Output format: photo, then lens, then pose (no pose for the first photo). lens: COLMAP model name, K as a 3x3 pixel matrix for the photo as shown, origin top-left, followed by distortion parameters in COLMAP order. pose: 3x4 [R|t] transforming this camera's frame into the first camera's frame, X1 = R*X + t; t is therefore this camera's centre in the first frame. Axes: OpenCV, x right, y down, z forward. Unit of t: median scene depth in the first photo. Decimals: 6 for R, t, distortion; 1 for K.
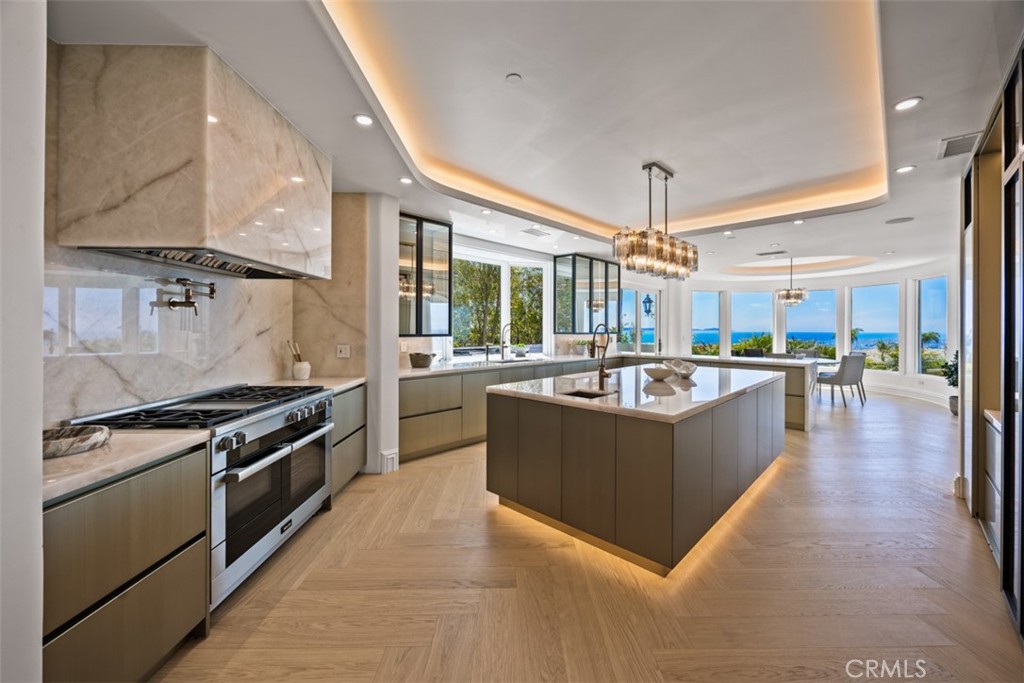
lens RADIAL K [[403.6, 0, 513.8], [0, 403.6, 332.1], [0, 0, 1]] dist [0.000063, 0.000054]
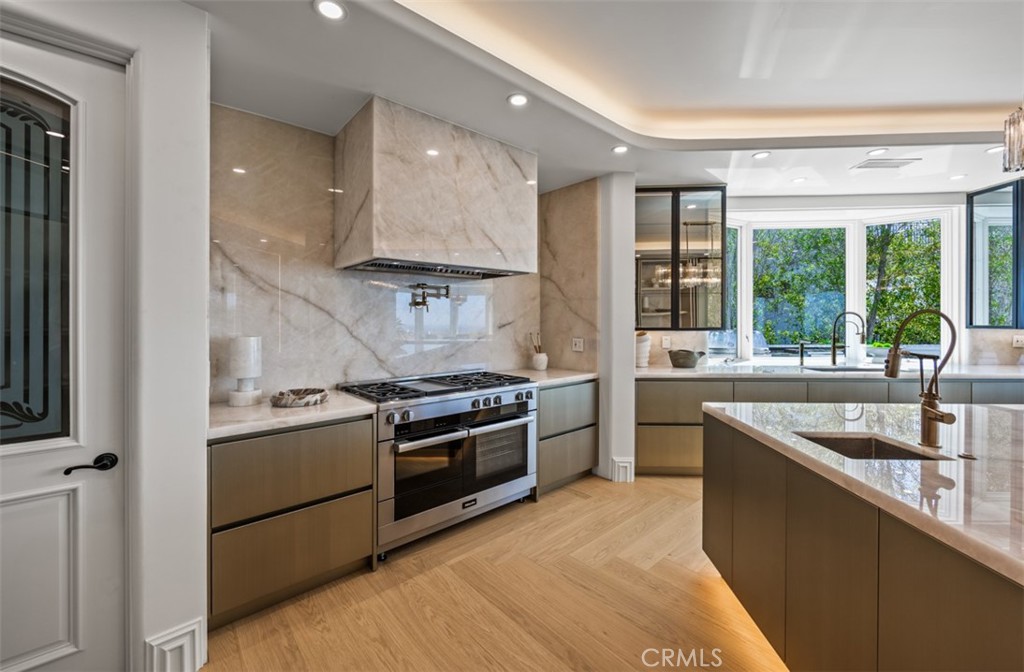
lens RADIAL K [[397.4, 0, 512.2], [0, 397.4, 324.6], [0, 0, 1]] dist [0.000642, 0.000014]
pose [[0.648236, 0.001485, -0.761438, 0.256296], [-0.000858, 0.999999, 0.001220, -0.002644], [0.761439, -0.000138, 0.648236, 0.305641]]
